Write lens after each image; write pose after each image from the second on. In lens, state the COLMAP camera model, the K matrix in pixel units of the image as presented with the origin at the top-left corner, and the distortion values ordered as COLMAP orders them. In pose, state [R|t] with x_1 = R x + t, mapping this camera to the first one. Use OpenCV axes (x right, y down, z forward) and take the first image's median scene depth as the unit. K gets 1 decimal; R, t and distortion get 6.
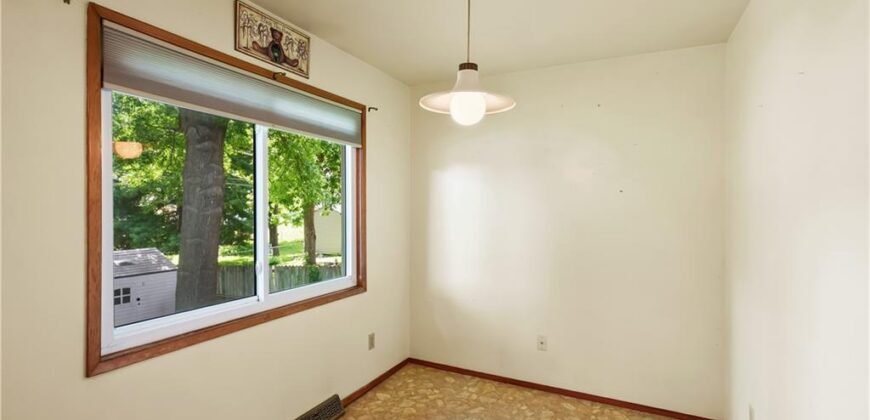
lens RADIAL K [[396.2, 0, 435.6], [0, 396.2, 213.3], [0, 0, 1]] dist [0.004722, 0.000090]
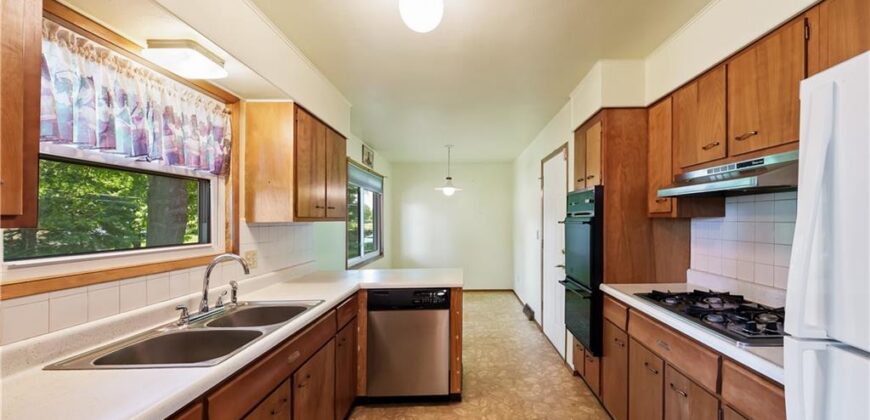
lens RADIAL K [[310.4, 0, 475.1], [0, 310.4, 220.1], [0, 0, 1]] dist [-0.000403, -0.000056]
pose [[0.877748, -0.013698, 0.478927, -0.578776], [0.021775, 0.999699, -0.011314, 0.015374], [-0.478628, 0.020359, 0.877782, -0.834741]]
